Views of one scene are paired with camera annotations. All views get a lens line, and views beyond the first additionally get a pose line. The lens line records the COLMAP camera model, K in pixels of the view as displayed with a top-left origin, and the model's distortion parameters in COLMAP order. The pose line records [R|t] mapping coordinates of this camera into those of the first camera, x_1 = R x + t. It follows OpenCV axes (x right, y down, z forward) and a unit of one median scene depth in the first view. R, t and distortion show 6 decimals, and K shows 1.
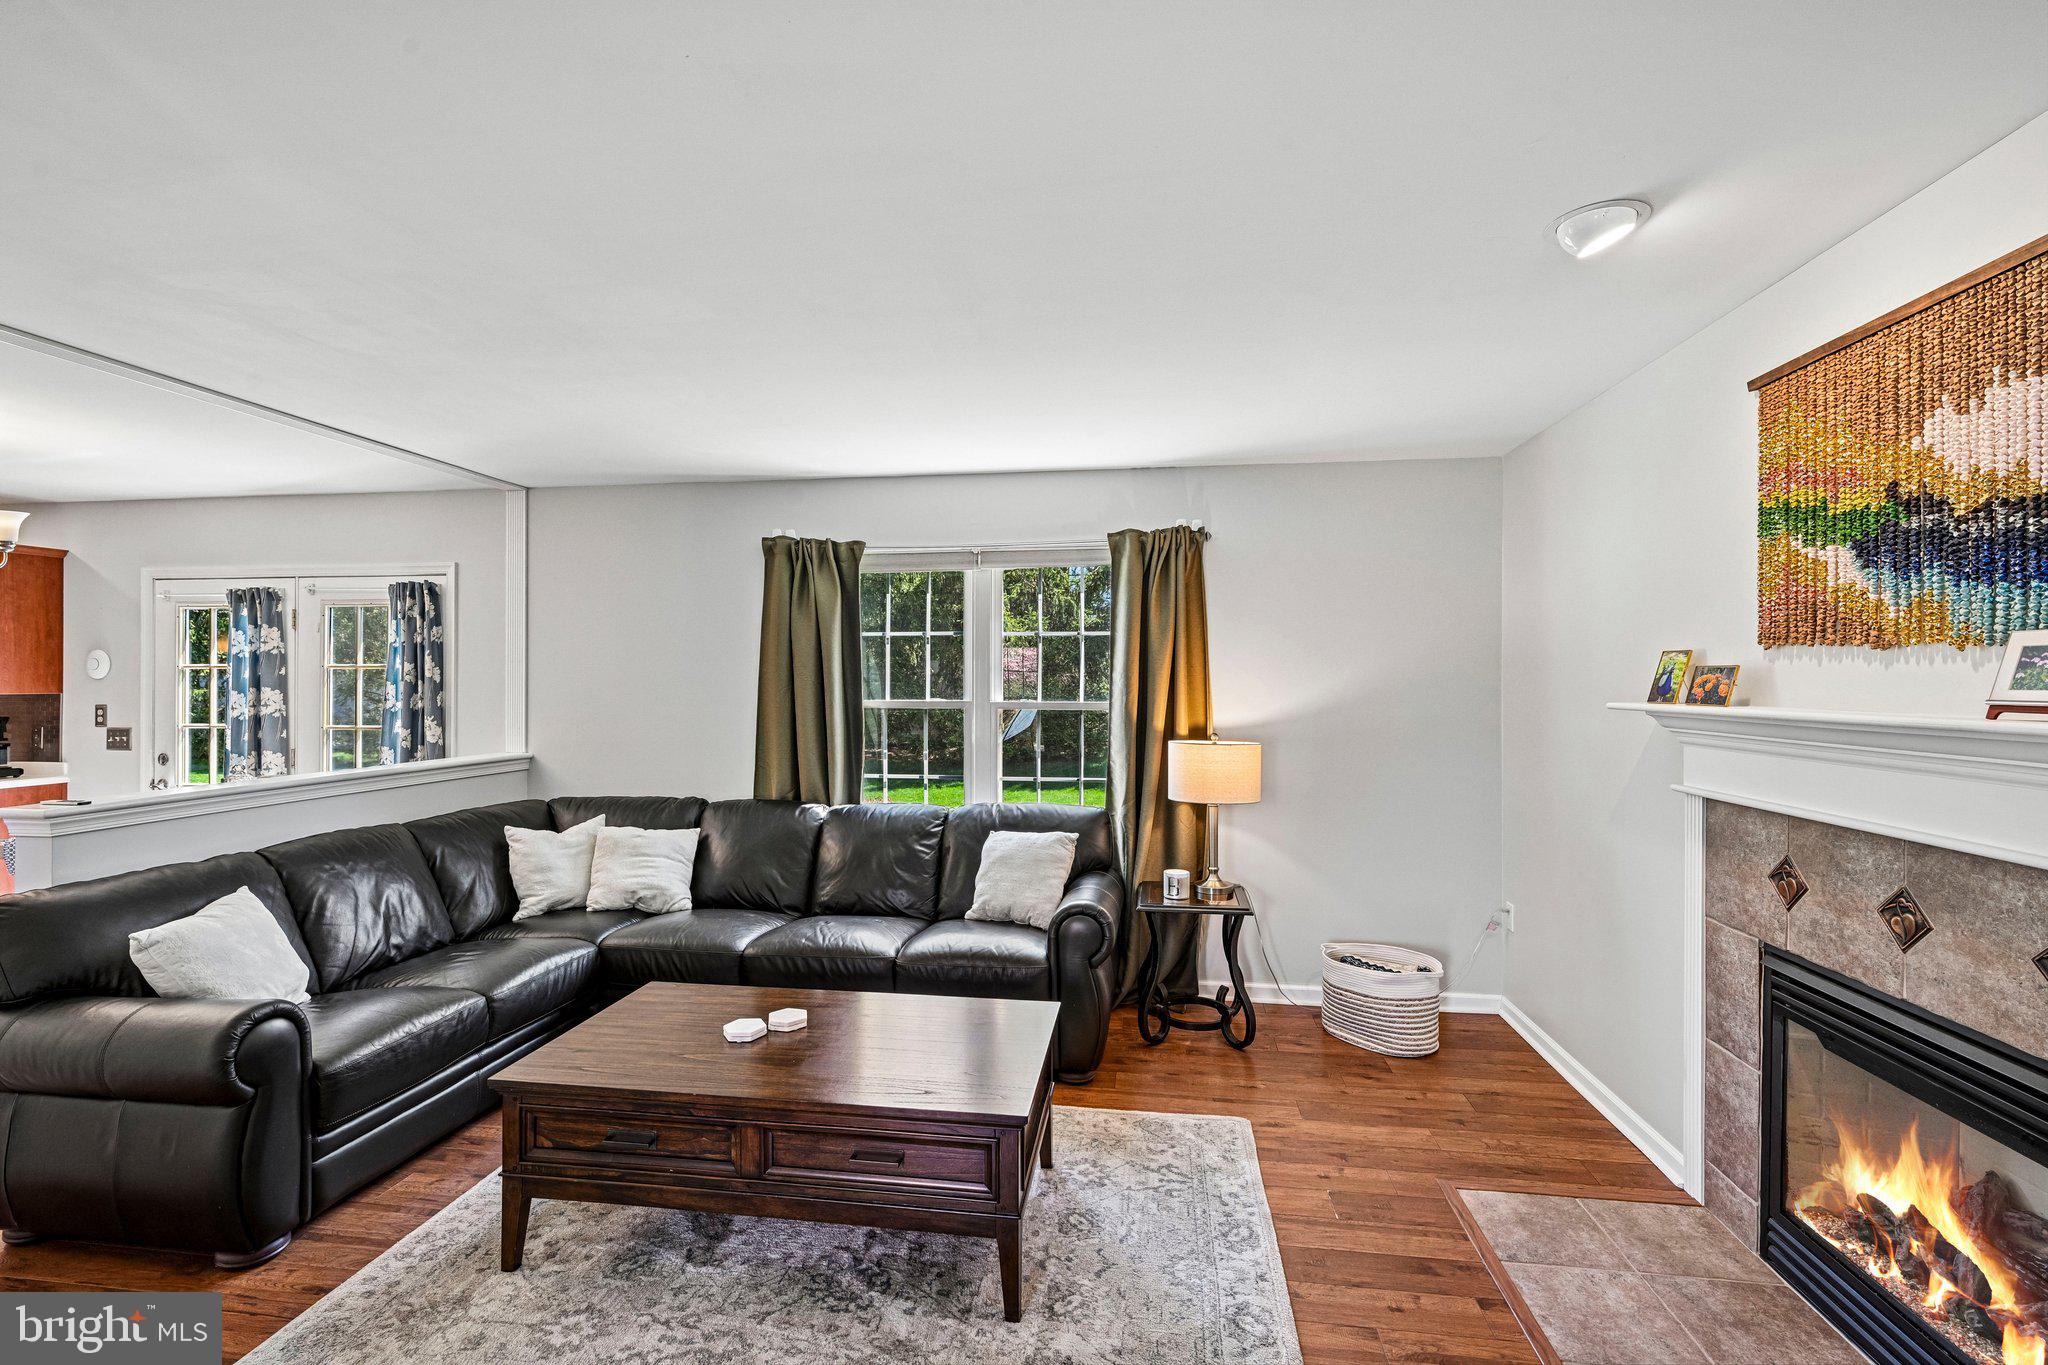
lens RADIAL K [[902.7, 0, 1016.1], [0, 902.7, 683.4], [0, 0, 1]] dist [-0.000084, 0.000774]
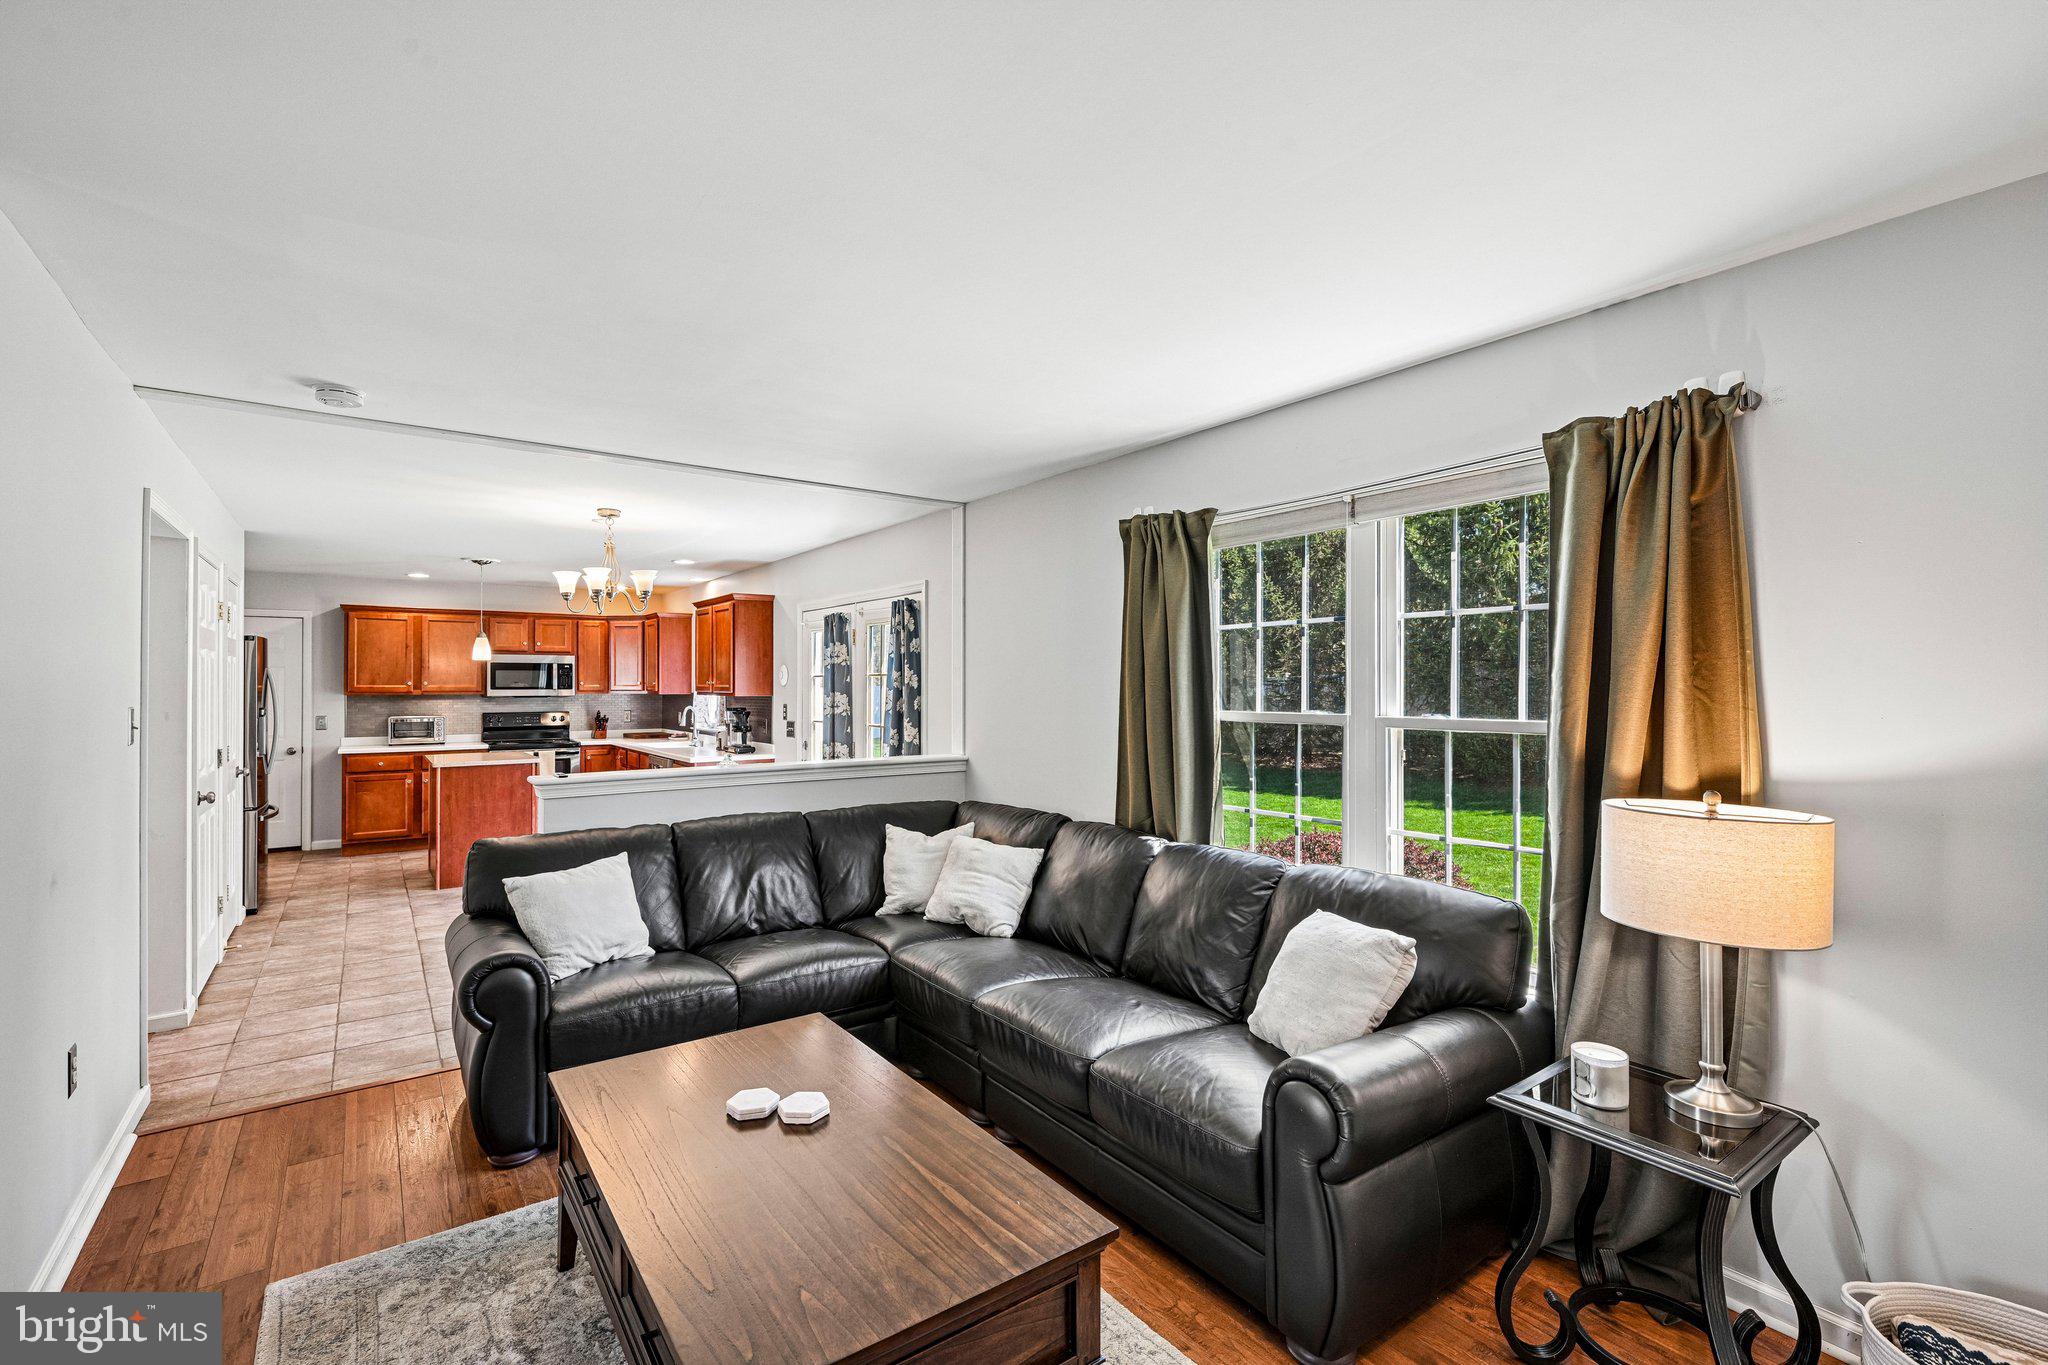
lens RADIAL K [[902.7, 0, 1023.4], [0, 902.7, 679.2], [0, 0, 1]] dist [-0.000084, 0.000774]
pose [[0.698650, -0.006969, -0.715429, 0.288042], [0.000458, 0.999957, -0.009294, -0.001815], [0.715463, 0.006166, 0.698623, 0.353291]]
